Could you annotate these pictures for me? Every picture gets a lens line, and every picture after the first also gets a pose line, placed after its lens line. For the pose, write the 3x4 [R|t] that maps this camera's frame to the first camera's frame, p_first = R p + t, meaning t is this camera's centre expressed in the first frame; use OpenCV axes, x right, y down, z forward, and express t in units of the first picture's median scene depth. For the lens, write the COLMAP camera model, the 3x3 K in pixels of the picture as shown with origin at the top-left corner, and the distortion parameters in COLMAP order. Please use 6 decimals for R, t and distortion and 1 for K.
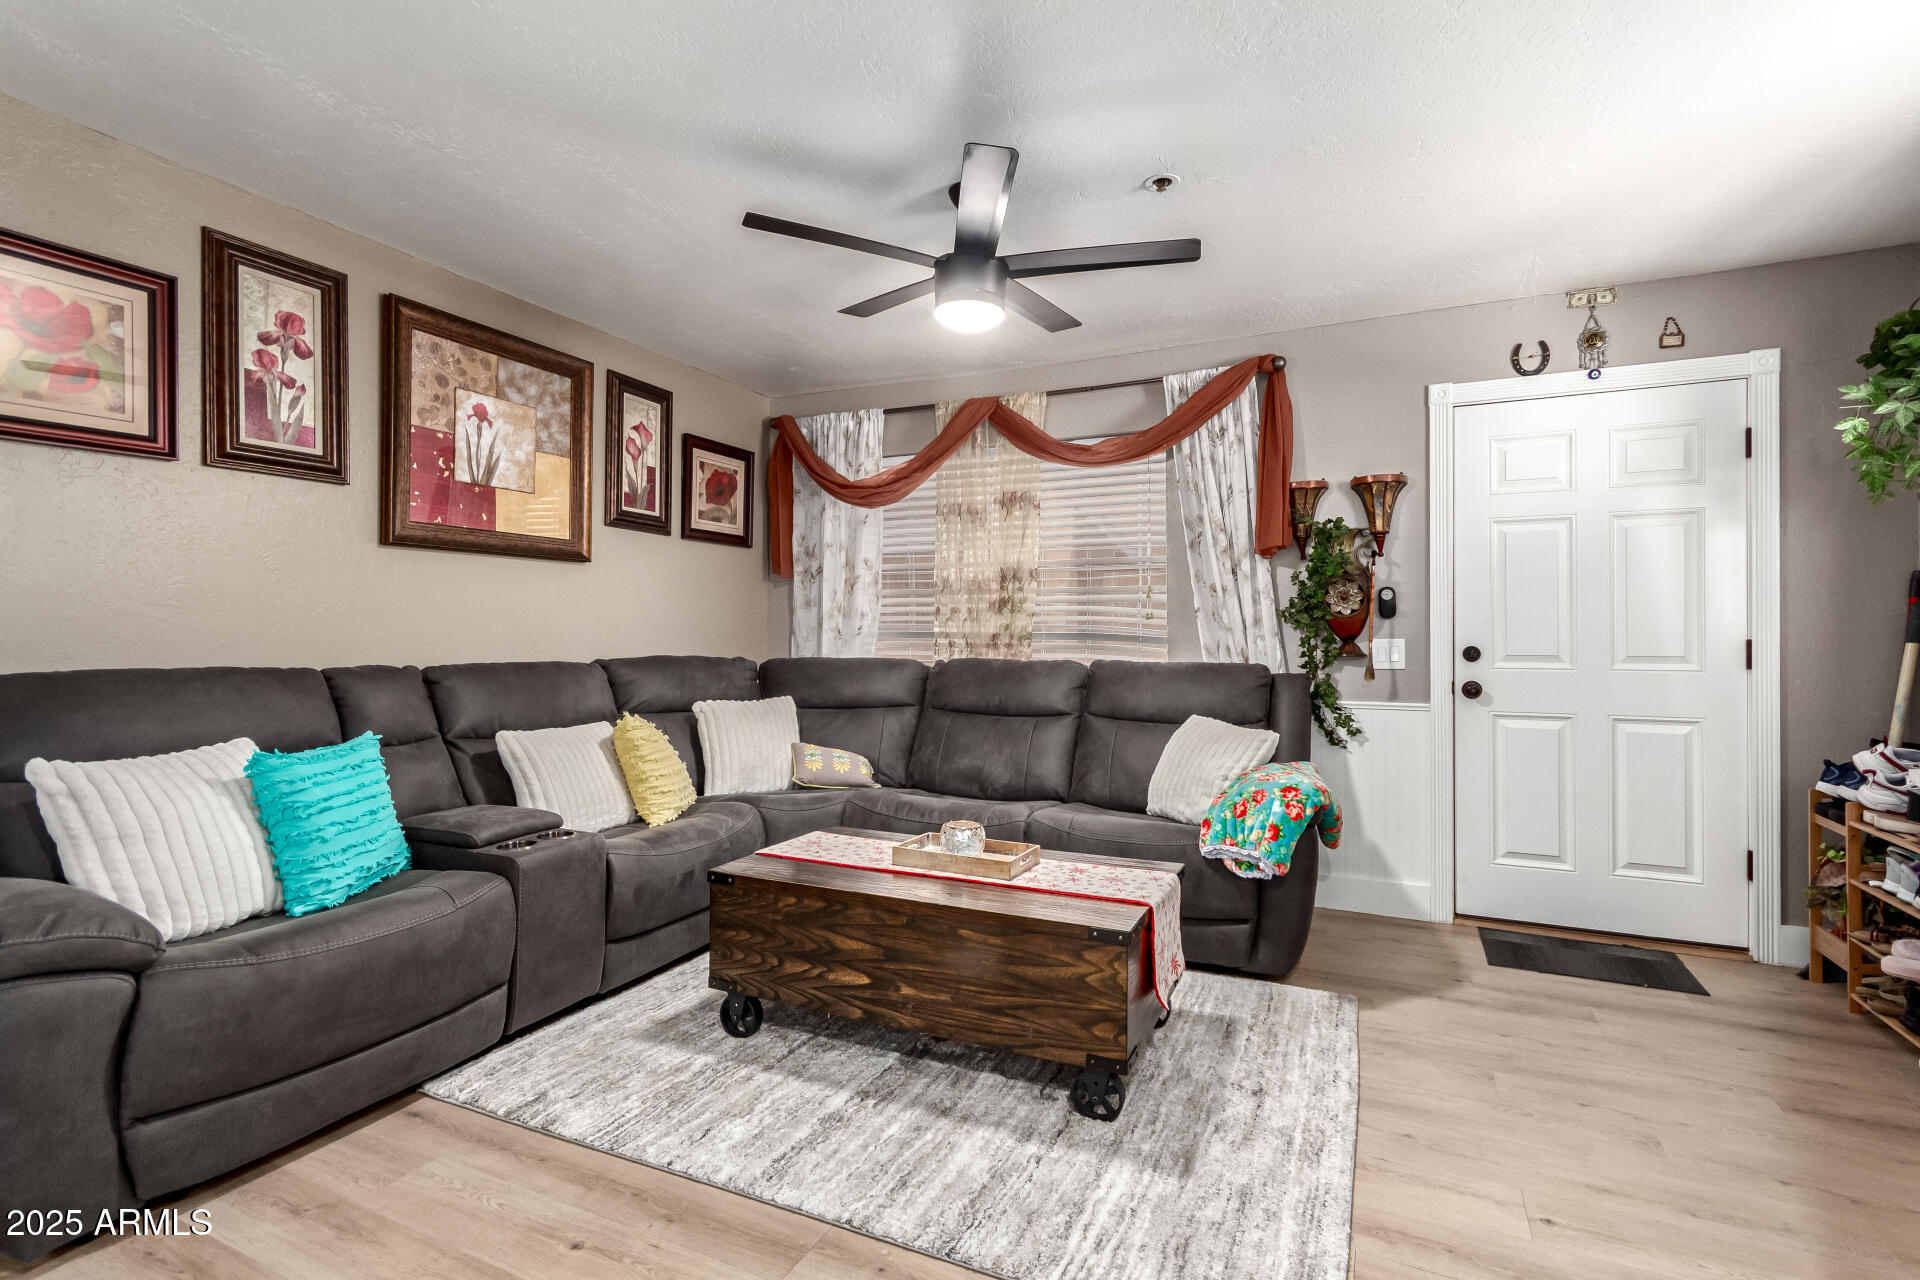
lens RADIAL K [[890.5, 0, 968.8], [0, 890.5, 631.0], [0, 0, 1]] dist [-0.000679, 0.004396]
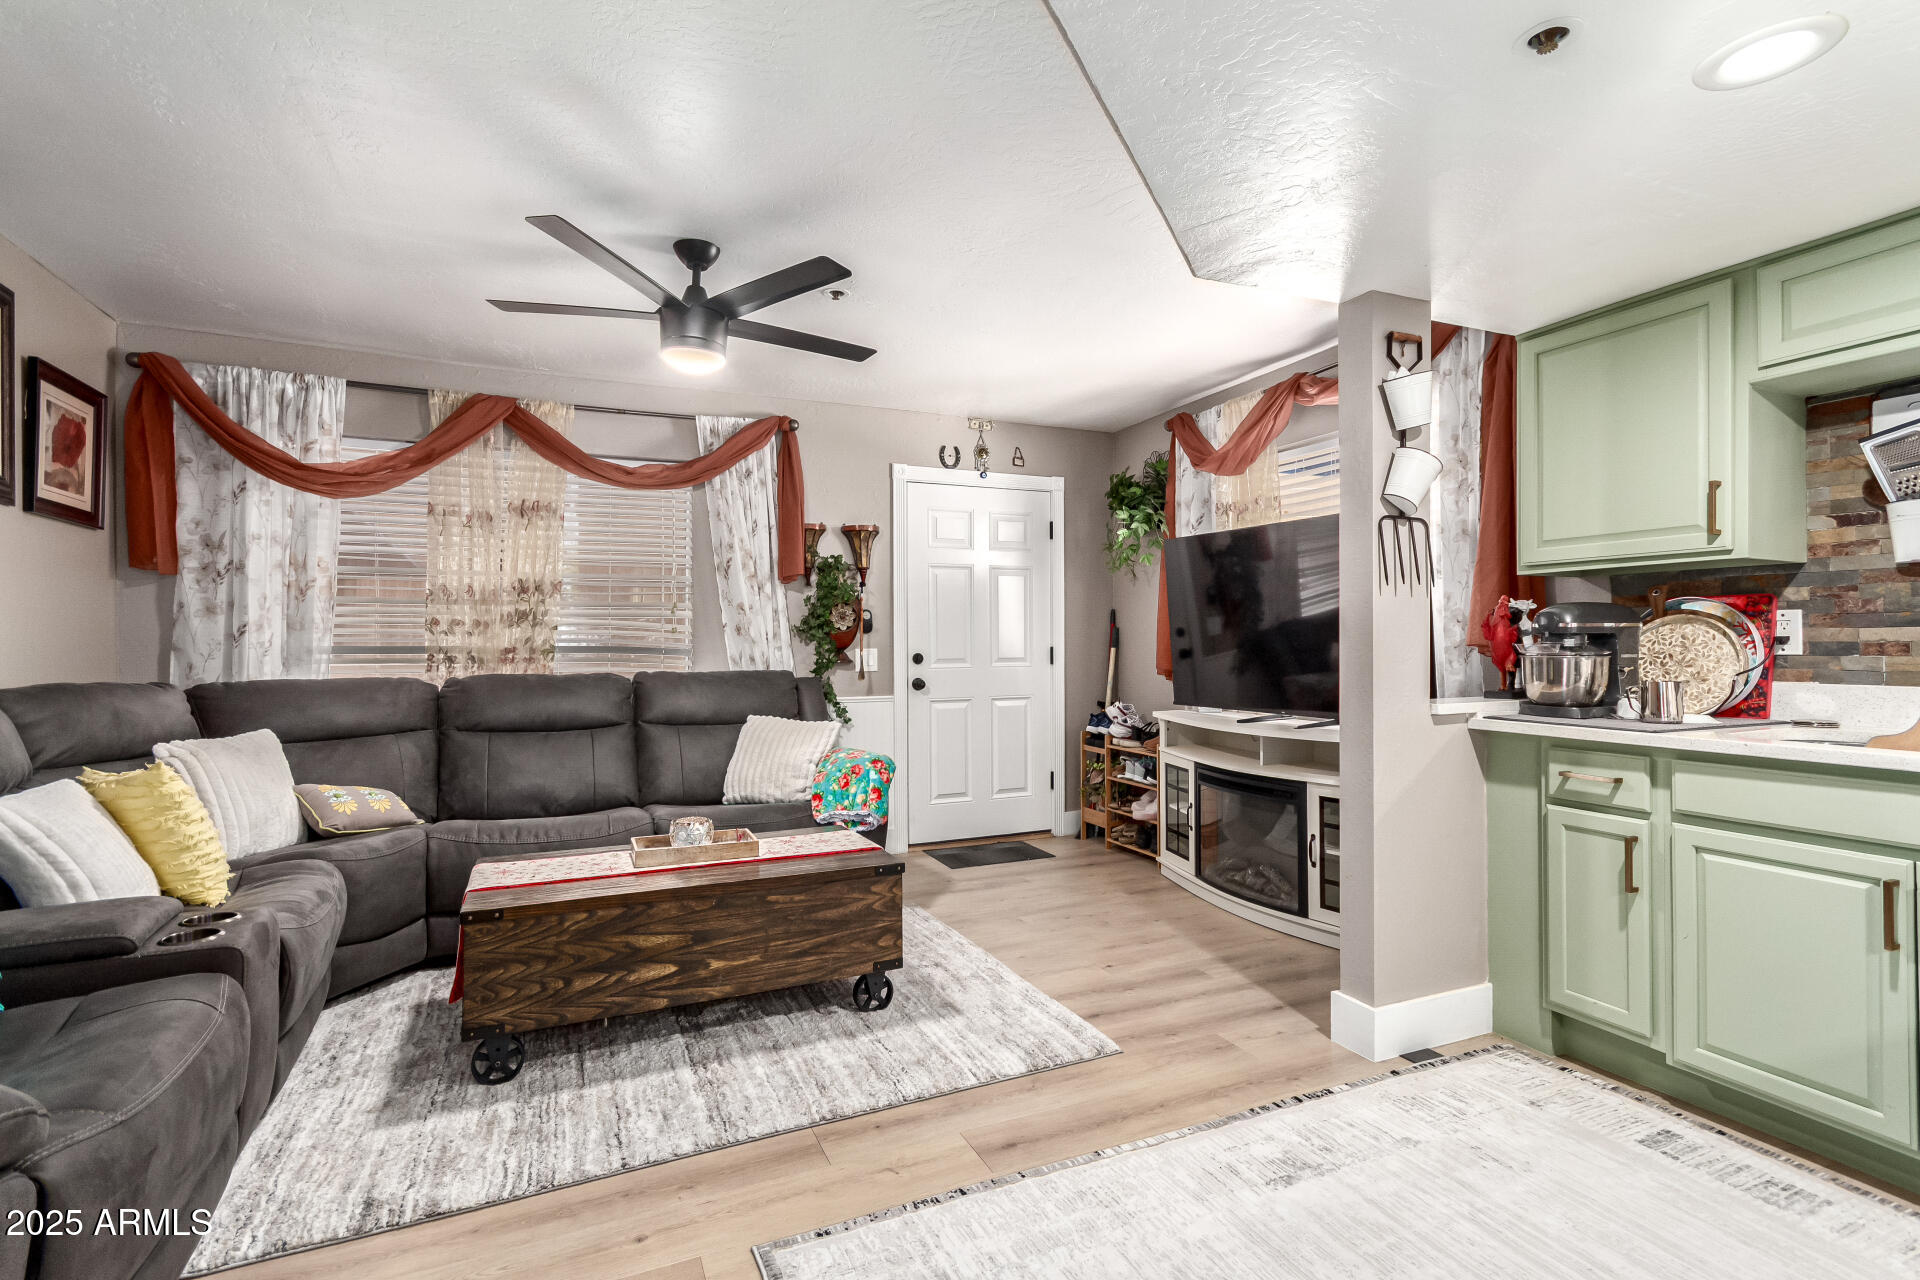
lens RADIAL K [[894.1, 0, 968.8], [0, 894.1, 636.1], [0, 0, 1]] dist [0.000643, 0.002416]
pose [[0.652571, 0.000501, 0.757728, -0.477503], [0.004347, 0.999981, -0.004405, -0.003665], [-0.757716, 0.006168, 0.652556, 0.010966]]
